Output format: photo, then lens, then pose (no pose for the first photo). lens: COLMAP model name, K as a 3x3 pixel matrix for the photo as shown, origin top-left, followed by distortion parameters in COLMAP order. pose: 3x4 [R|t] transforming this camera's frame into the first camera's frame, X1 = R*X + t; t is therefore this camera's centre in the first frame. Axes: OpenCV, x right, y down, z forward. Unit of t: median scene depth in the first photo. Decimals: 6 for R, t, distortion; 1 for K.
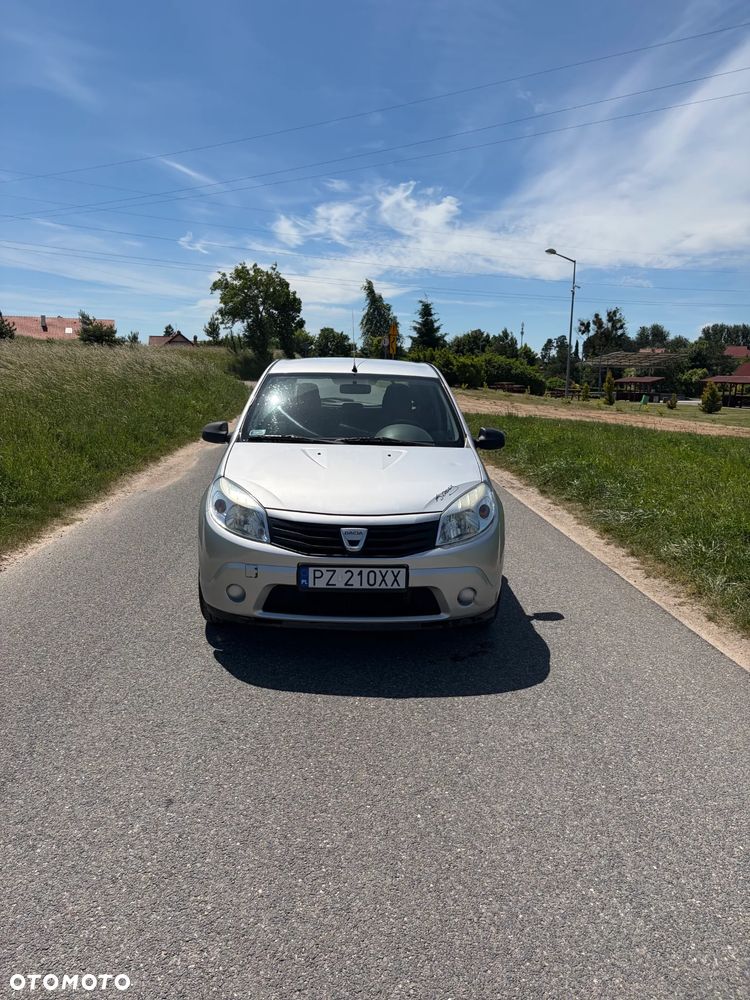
lens RADIAL K [[752.2, 0, 381.9], [0, 752.2, 508.1], [0, 0, 1]] dist [0.053530, -0.064380]
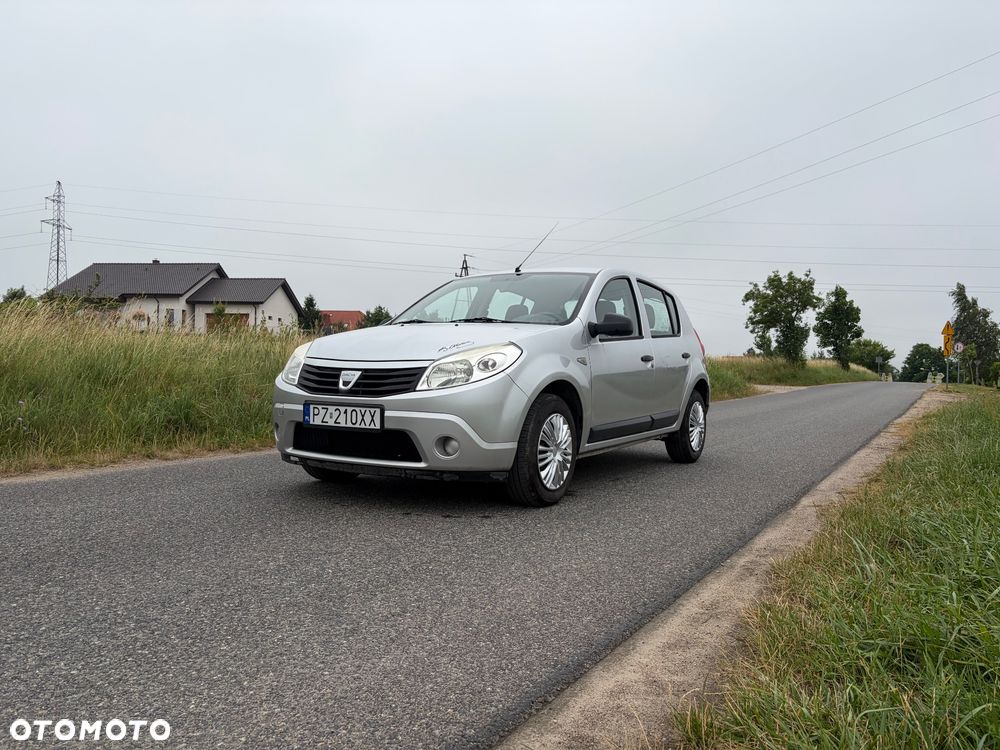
lens RADIAL K [[752.2, 0, 509.9], [0, 752.2, 366.9], [0, 0, 1]] dist [0.053530, -0.064380]
pose [[0.838706, -0.013251, -0.544424, 0.567198], [-0.102772, 0.977890, -0.182126, 0.149437], [0.534800, 0.208701, 0.818800, 0.195675]]
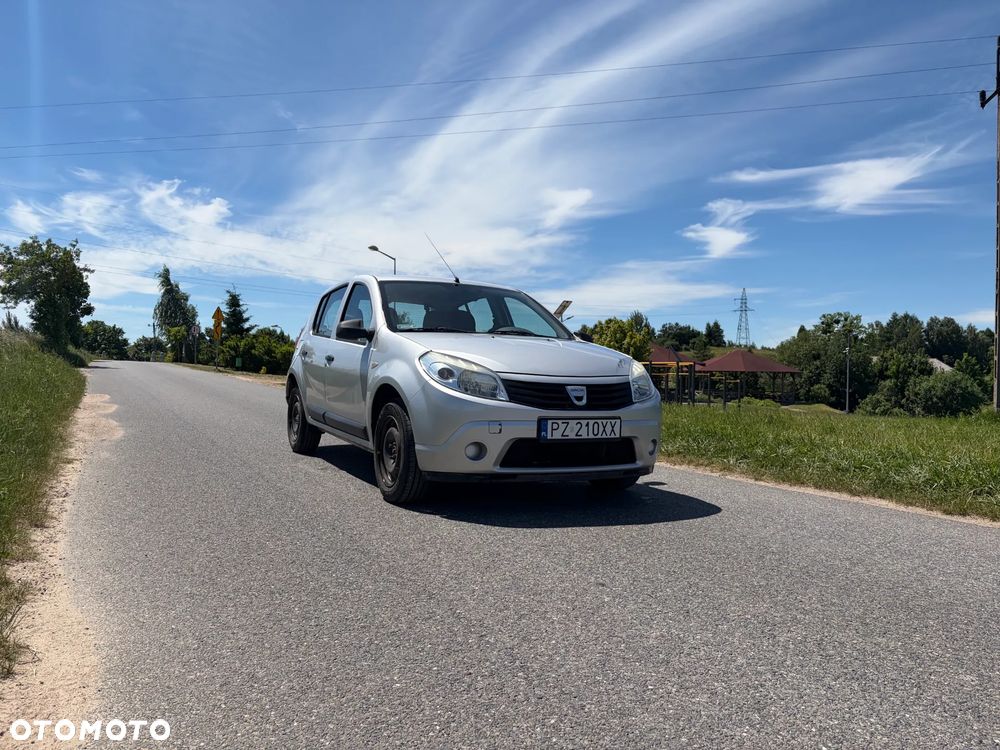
lens RADIAL K [[752.2, 0, 503.0], [0, 752.2, 379.9], [0, 0, 1]] dist [0.053530, -0.064380]
pose [[0.910094, -0.007699, 0.414331, -0.475297], [0.075793, 0.986055, -0.148158, 0.138395], [-0.407412, 0.166241, 0.897986, 0.017252]]
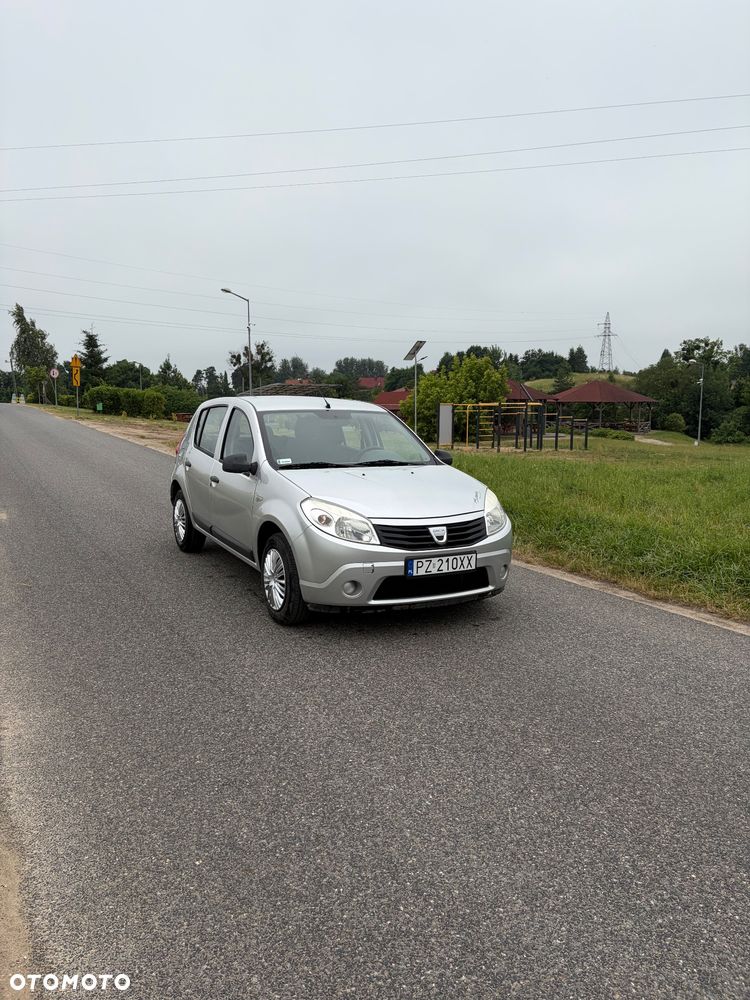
lens RADIAL K [[752.2, 0, 380.4], [0, 752.2, 484.0], [0, 0, 1]] dist [0.053530, -0.064380]
pose [[0.901610, -0.065276, 0.427596, -0.532844], [0.095126, 0.994269, -0.048795, 0.005330], [-0.421960, 0.084669, 0.902652, -0.115385]]
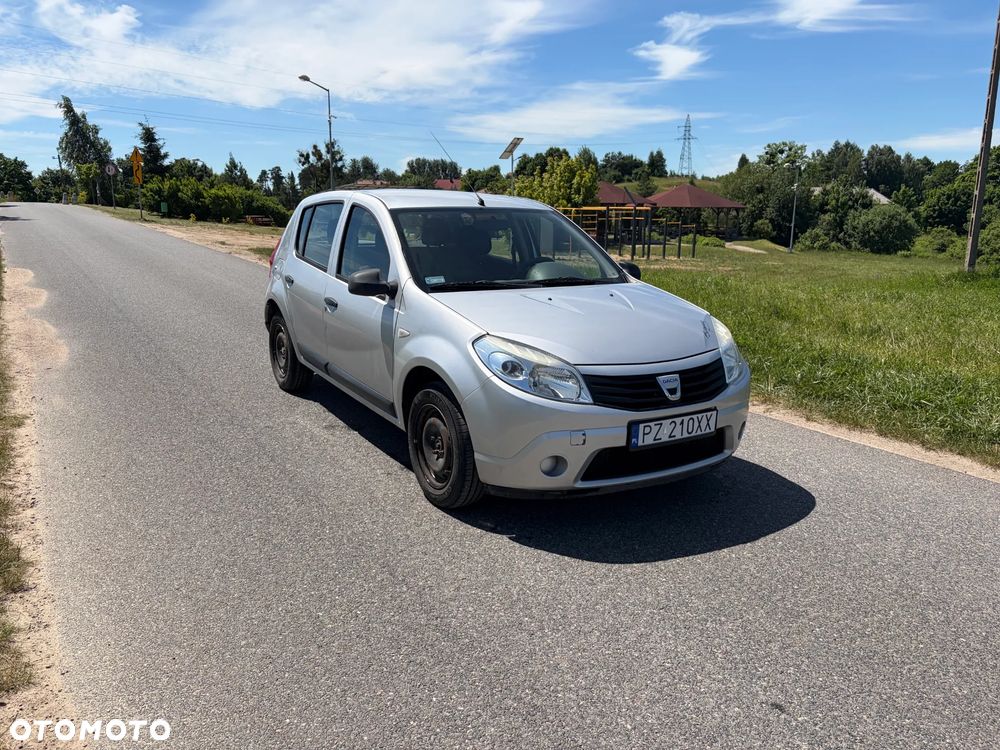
lens RADIAL K [[752.2, 0, 502.6], [0, 752.2, 381.9], [0, 0, 1]] dist [0.053530, -0.064380]
pose [[0.874274, -0.121575, 0.469963, -0.511060], [0.096757, 0.992347, 0.076714, -0.044332], [-0.475693, -0.021597, 0.879346, 0.217262]]
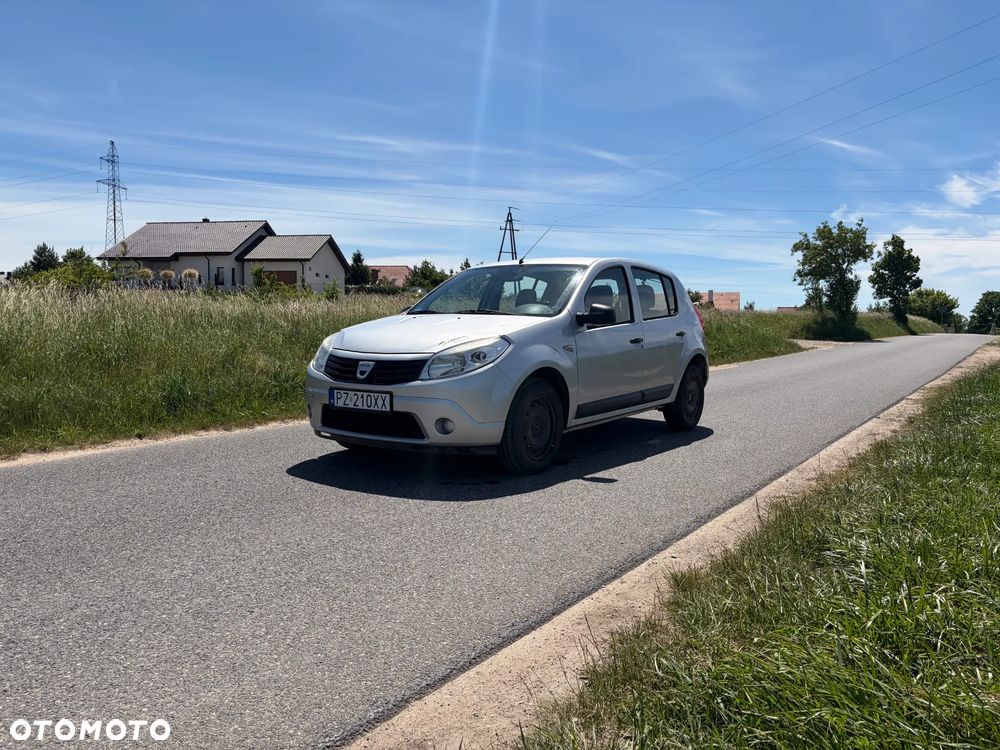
lens RADIAL K [[752.2, 0, 507.1], [0, 752.2, 384.7], [0, 0, 1]] dist [0.053530, -0.064380]
pose [[0.800119, 0.030044, -0.599089, 0.704026], [-0.104851, 0.990374, -0.090368, 0.119989], [0.590607, 0.135120, 0.795567, 0.114015]]
